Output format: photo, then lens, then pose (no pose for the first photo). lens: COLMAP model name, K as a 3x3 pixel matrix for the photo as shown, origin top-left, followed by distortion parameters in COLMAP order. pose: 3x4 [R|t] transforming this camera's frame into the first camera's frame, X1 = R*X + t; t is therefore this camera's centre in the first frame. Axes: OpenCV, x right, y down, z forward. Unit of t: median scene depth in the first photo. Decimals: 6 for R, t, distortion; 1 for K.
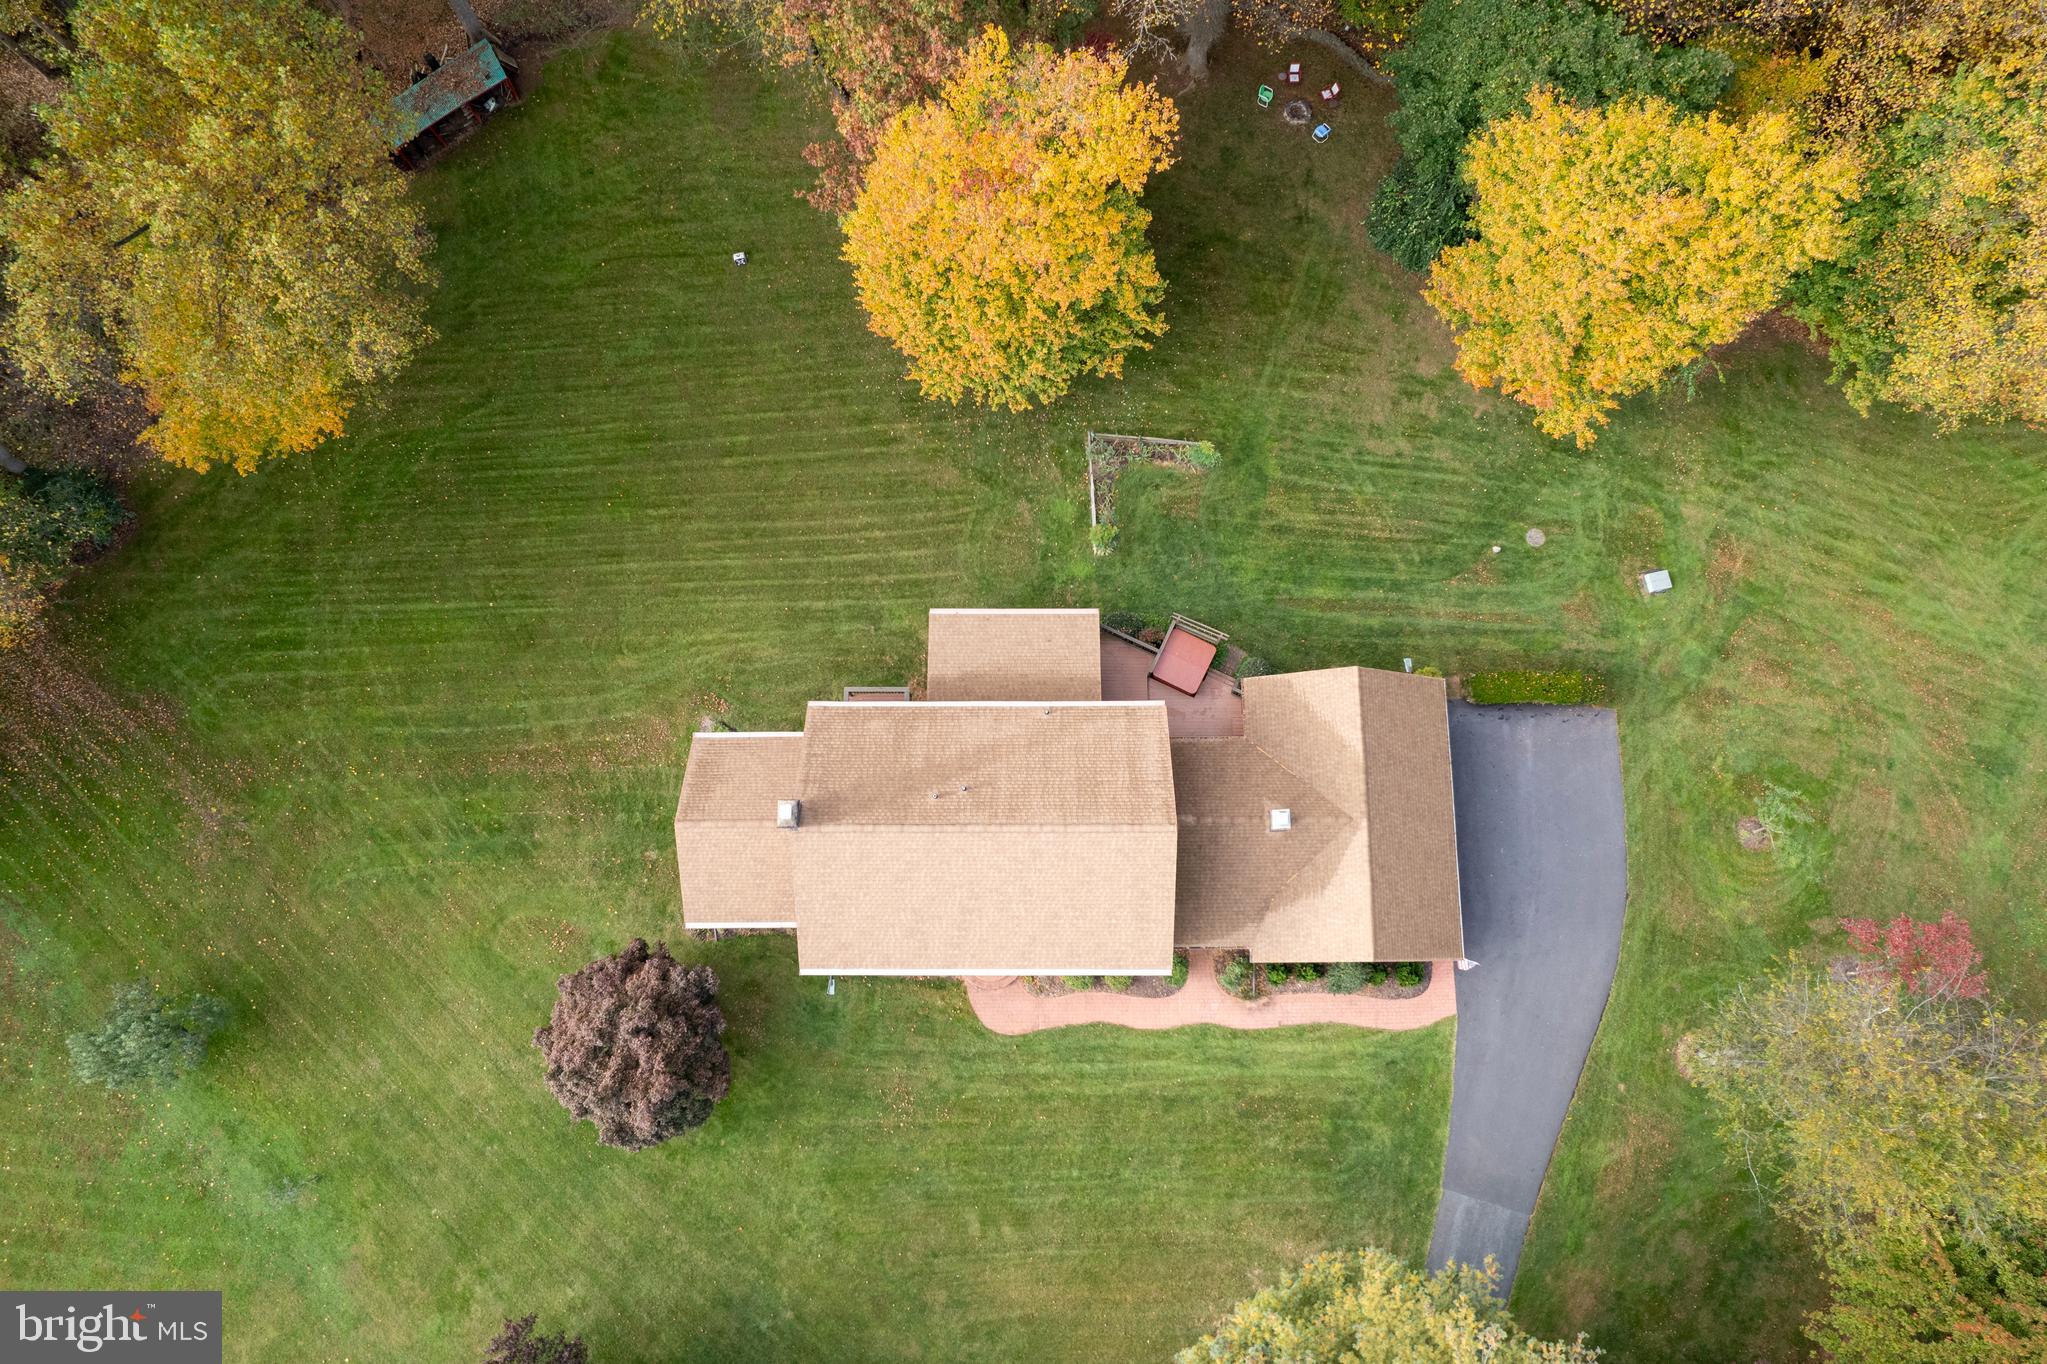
lens RADIAL K [[1346.4, 0, 1026.5], [0, 1346.4, 683.3], [0, 0, 1]] dist [-0.083239, 0.072933]
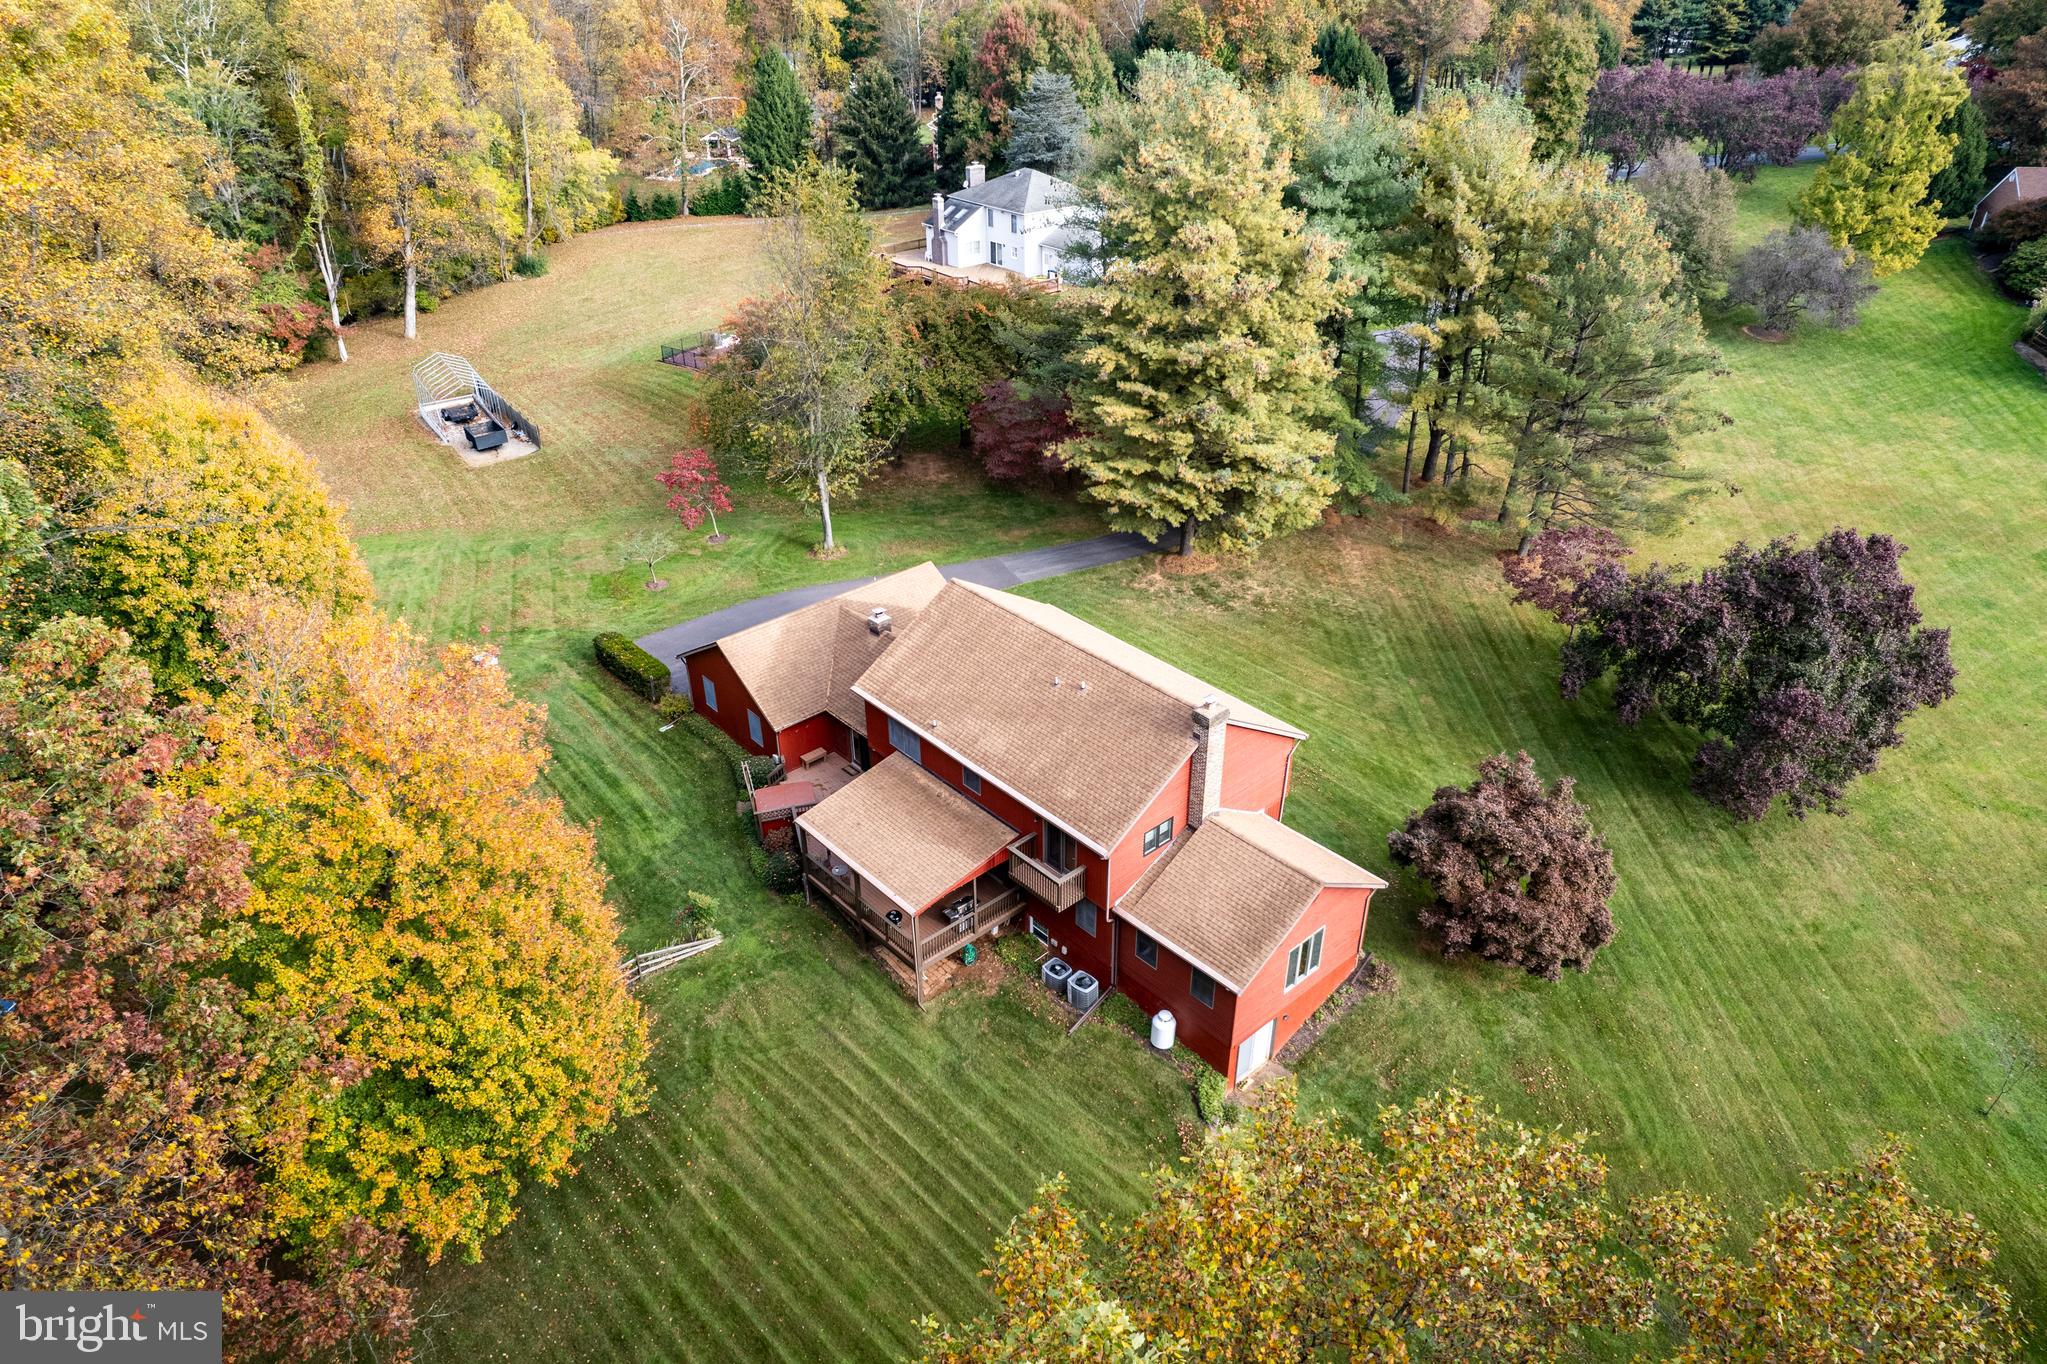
lens RADIAL K [[1322.8, 0, 1028.6], [0, 1322.8, 681.7], [0, 0, 1]] dist [-0.074633, 0.050893]
pose [[-0.666055, -0.375445, 0.644525, -0.579555], [0.731471, -0.159613, 0.662929, -0.507664], [-0.146019, 0.912998, 0.380938, 0.568215]]
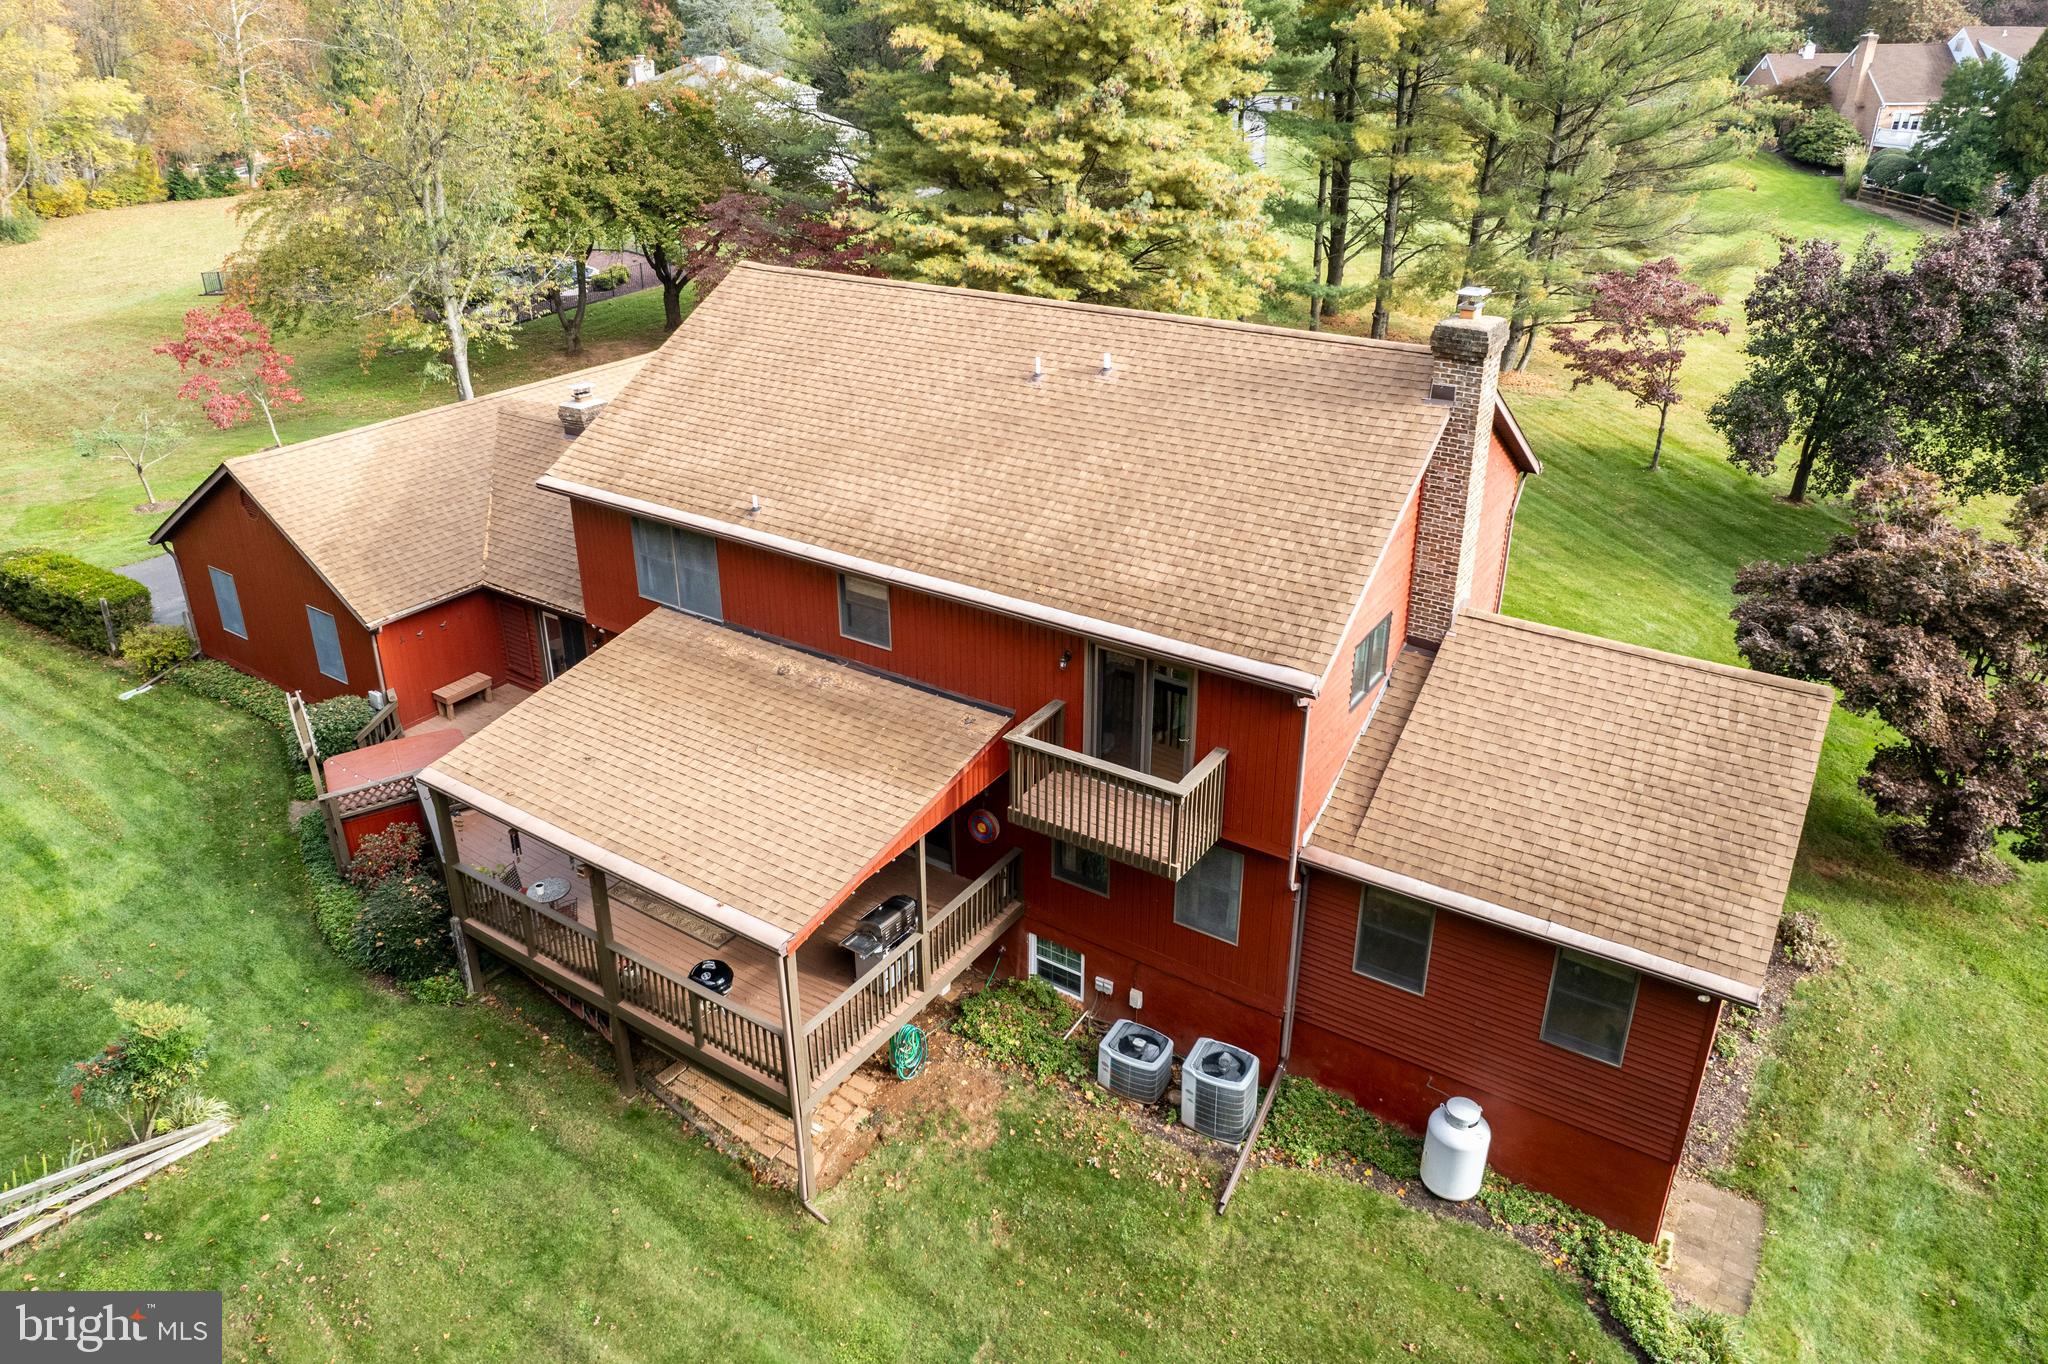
lens RADIAL K [[1359.1, 0, 1024.8], [0, 1359.1, 587.2], [0, 0, 1]] dist [-0.066054, 0.057353]
pose [[-0.833610, -0.208987, 0.511292, -0.248739], [0.540792, -0.120400, 0.832495, -0.257176], [-0.112421, 0.970478, 0.213386, 0.866510]]
